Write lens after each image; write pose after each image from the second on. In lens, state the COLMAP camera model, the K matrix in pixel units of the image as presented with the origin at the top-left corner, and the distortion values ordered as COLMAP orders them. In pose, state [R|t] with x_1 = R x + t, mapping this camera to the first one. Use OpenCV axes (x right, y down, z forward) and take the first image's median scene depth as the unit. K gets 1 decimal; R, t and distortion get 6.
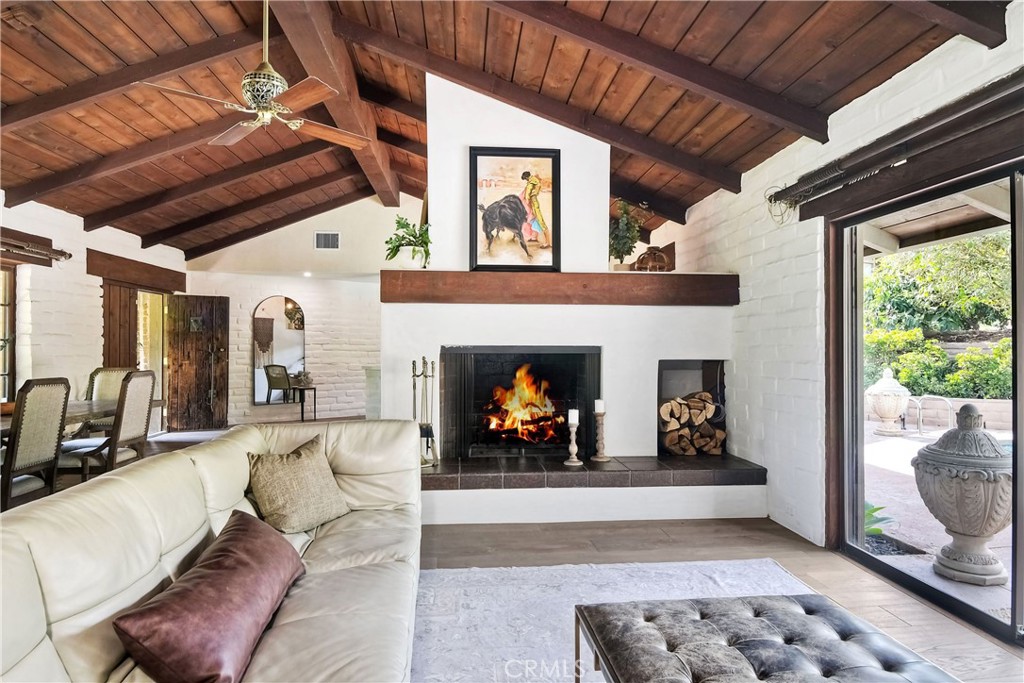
lens RADIAL K [[582.4, 0, 512.0], [0, 582.4, 341.5], [0, 0, 1]] dist [-0.000601, -0.016824]
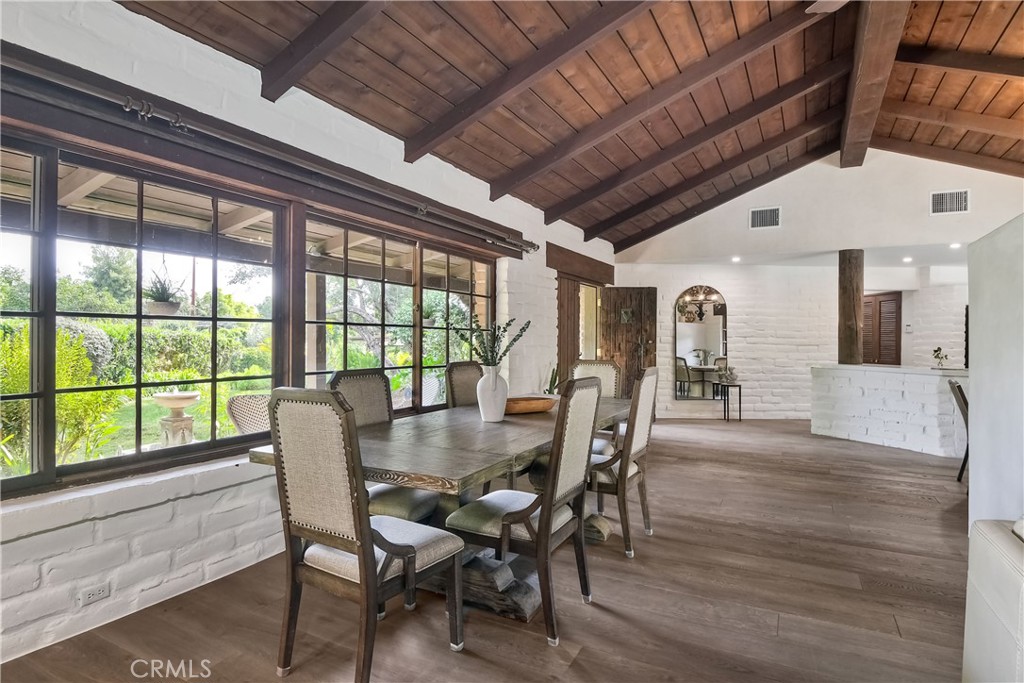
lens RADIAL K [[466.0, 0, 511.9], [0, 466.0, 336.6], [0, 0, 1]] dist [-0.001080, -0.000661]
pose [[0.840716, 0.006066, -0.541443, -0.285519], [-0.004406, 0.999981, 0.004362, 0.003320], [0.541459, -0.001281, 0.840726, 0.232169]]
